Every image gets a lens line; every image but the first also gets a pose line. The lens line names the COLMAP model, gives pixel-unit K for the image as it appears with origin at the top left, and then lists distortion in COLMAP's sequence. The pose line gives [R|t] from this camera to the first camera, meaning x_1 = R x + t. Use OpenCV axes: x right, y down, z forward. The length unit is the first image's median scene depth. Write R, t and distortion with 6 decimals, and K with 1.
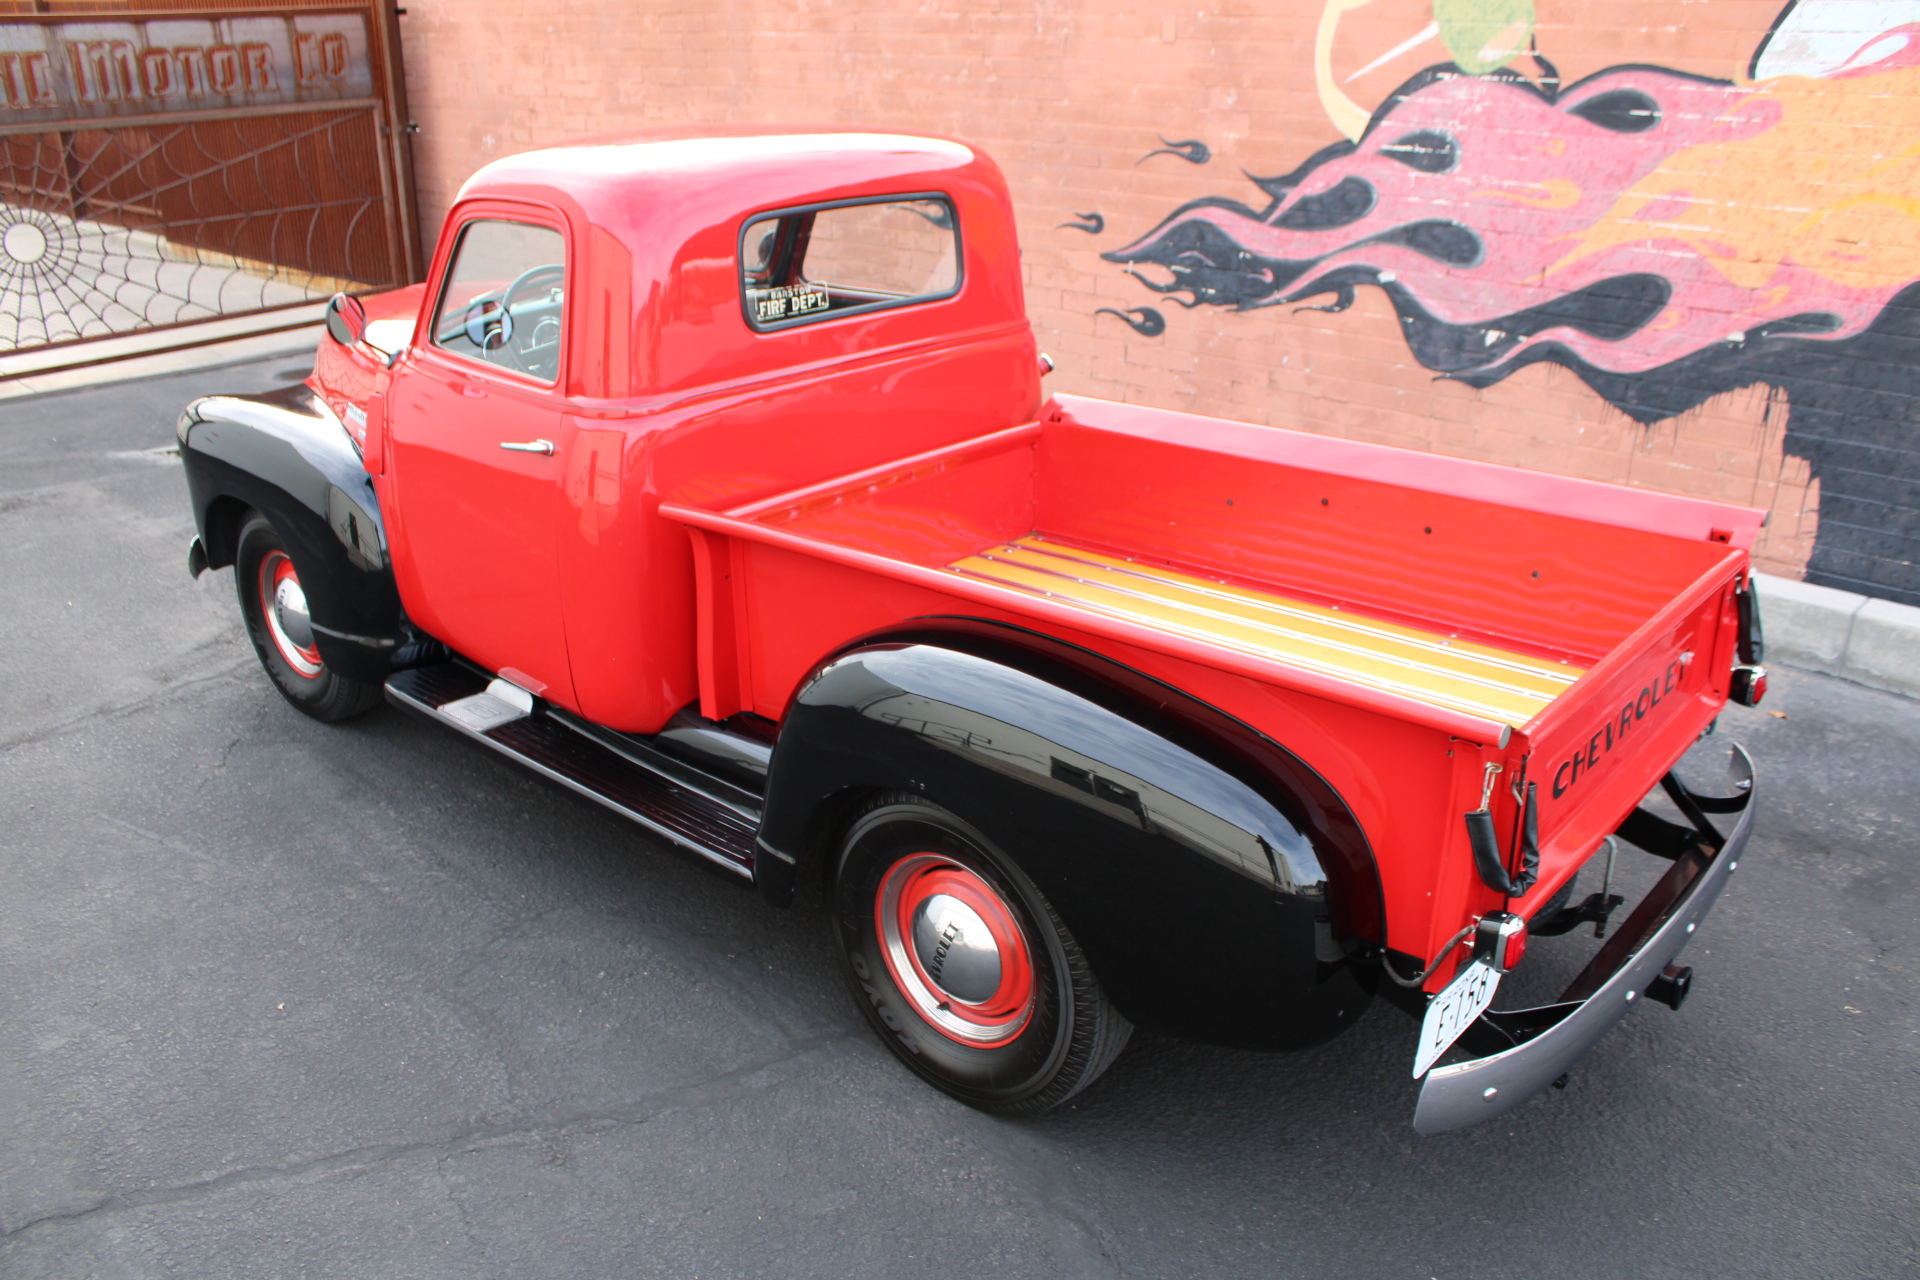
lens RADIAL K [[1590.6, 0, 941.0], [0, 1590.6, 642.8], [0, 0, 1]] dist [-0.165323, 0.141120]
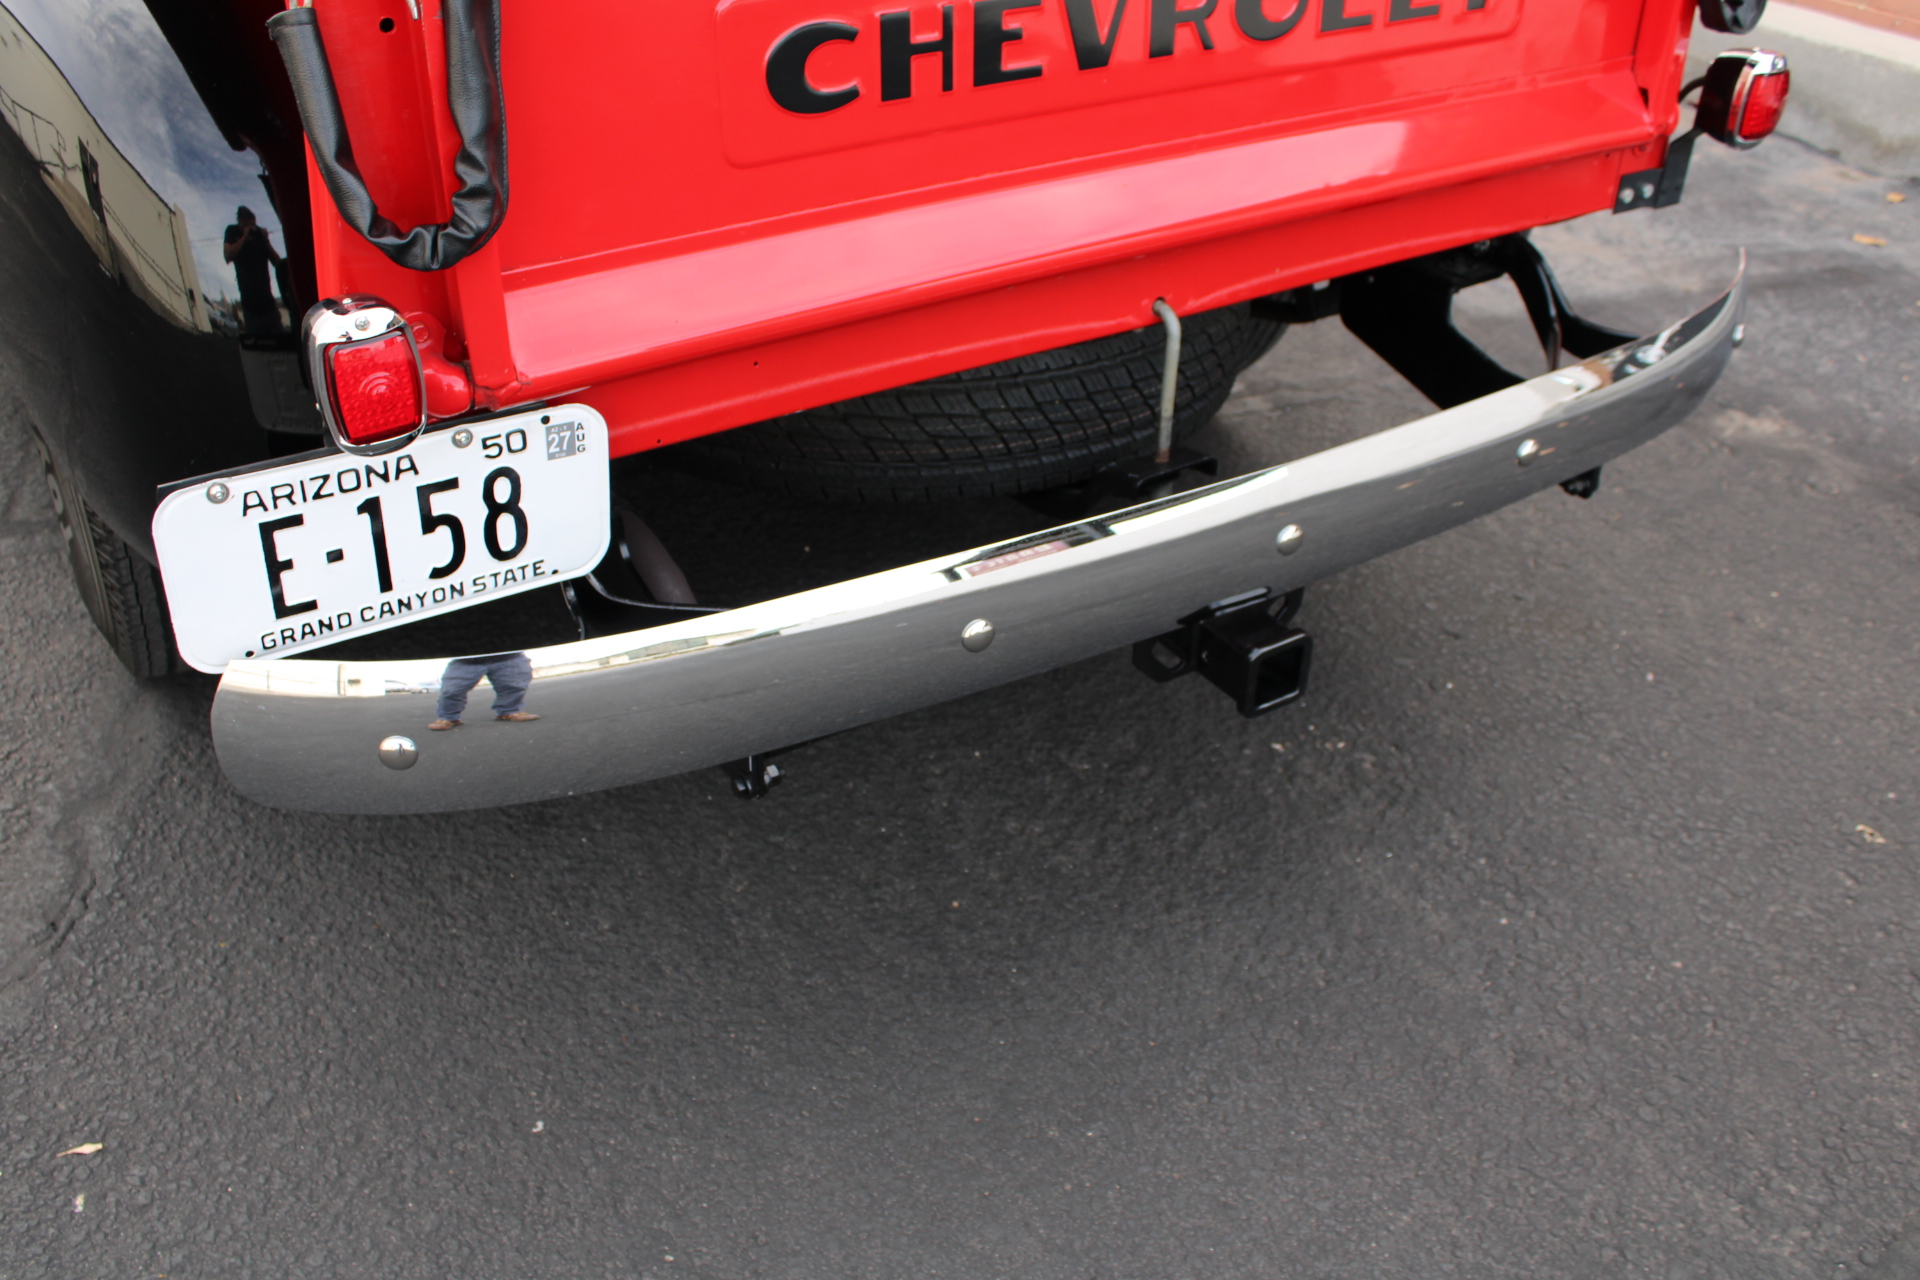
lens RADIAL K [[1758.8, 0, 934.7], [0, 1758.8, 668.5], [0, 0, 1]] dist [-0.094352, 0.000000]
pose [[0.958944, 0.175476, -0.222787, 0.252080], [-0.122426, 0.964758, 0.232924, 0.058925], [0.255808, -0.196087, 0.946632, 0.246267]]
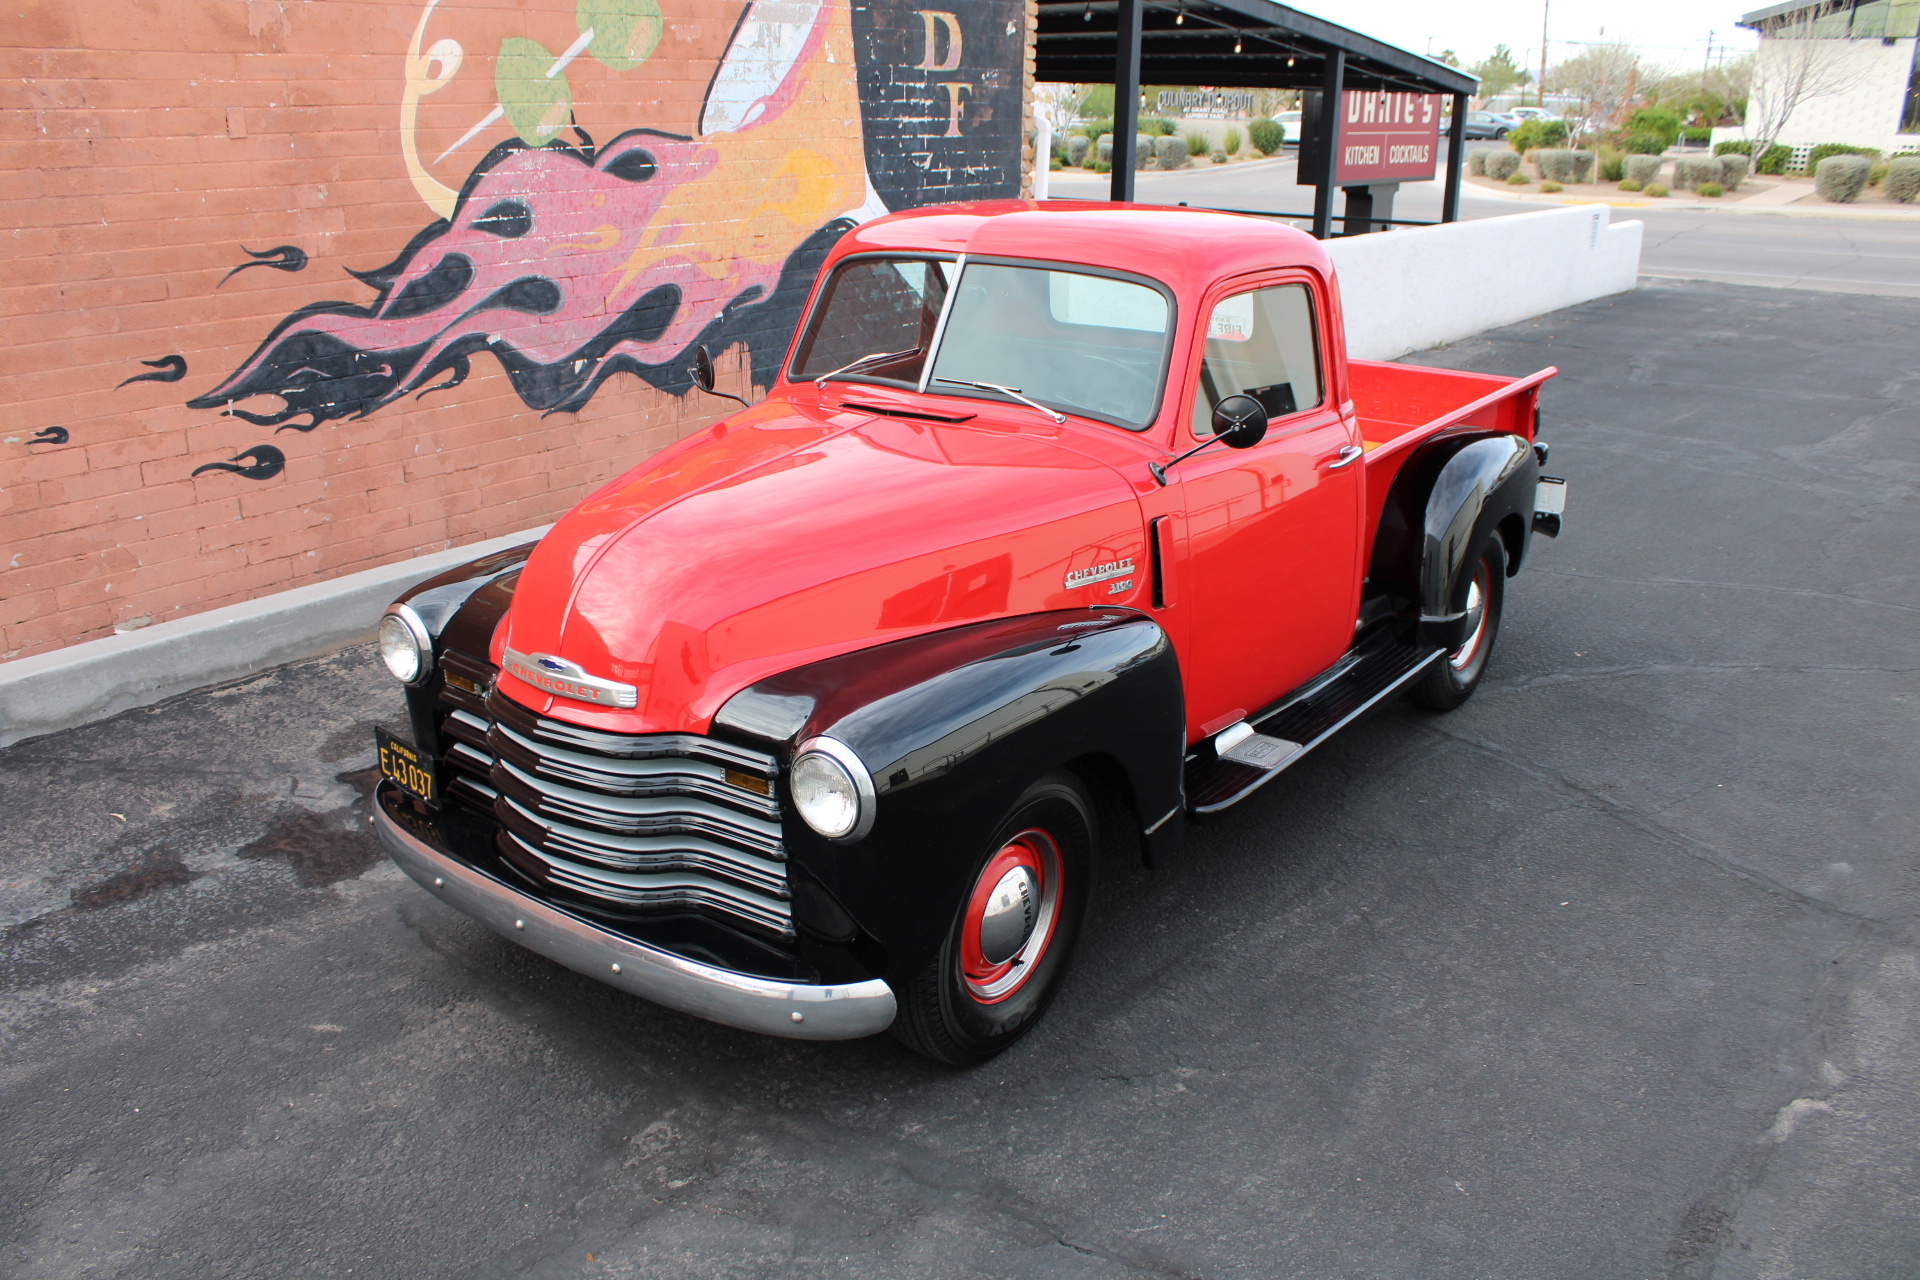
lens RADIAL K [[1590.6, 0, 965.8], [0, 1590.6, 646.9], [0, 0, 1]] dist [-0.165323, 0.141120]
pose [[-0.082660, -0.333959, 0.938956, -0.882366], [0.362281, 0.867651, 0.340491, -0.320658], [-0.928396, 0.368311, 0.049268, 0.774863]]
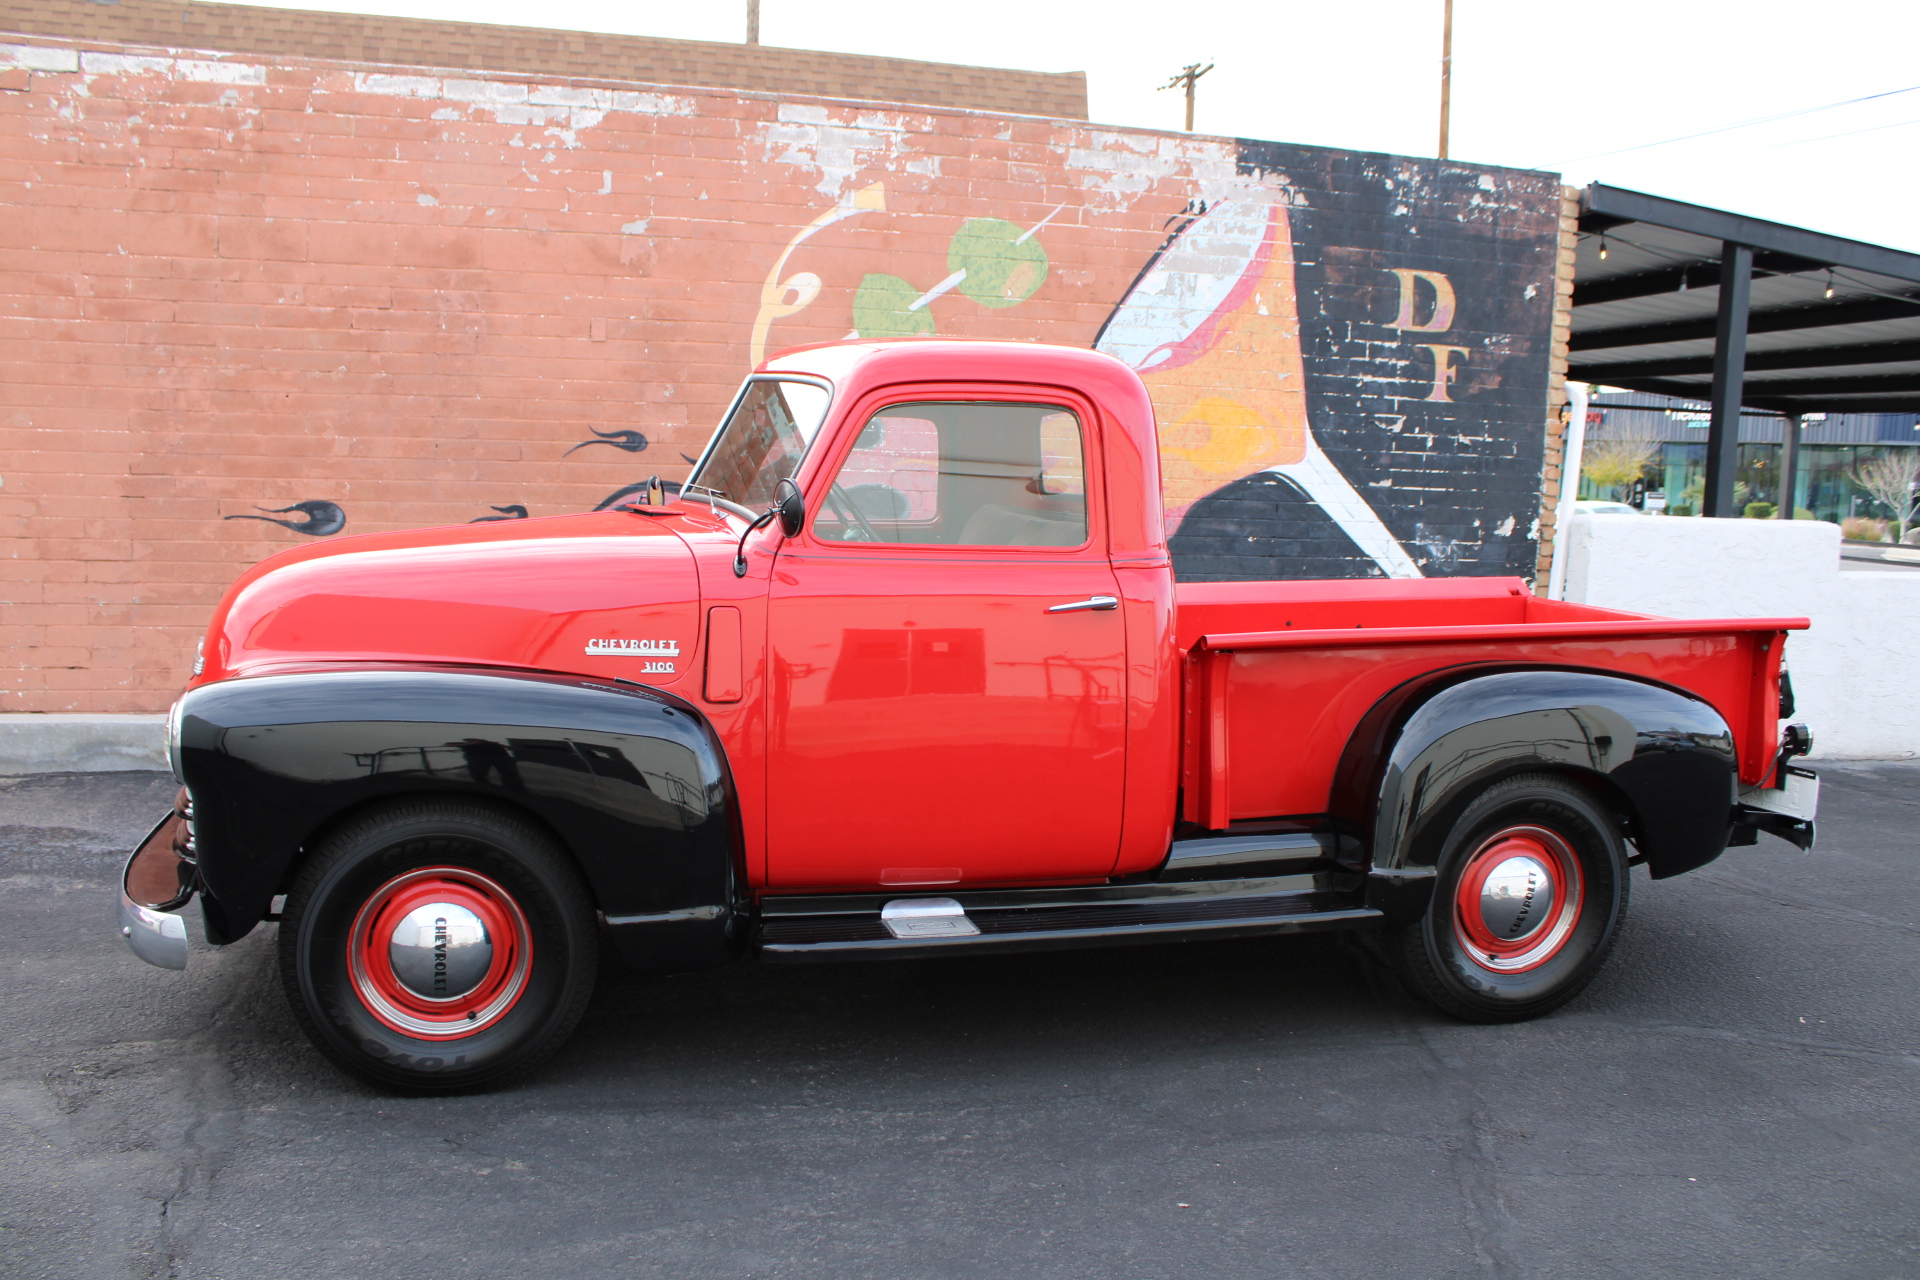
lens RADIAL K [[1600.2, 0, 950.2], [0, 1600.2, 640.8], [0, 0, 1]] dist [-0.163645, 0.140758]
pose [[0.549700, -0.081225, 0.831404, -0.731452], [0.284266, 0.954053, -0.094741, -0.017543], [-0.785508, 0.288419, 0.547533, 0.302695]]
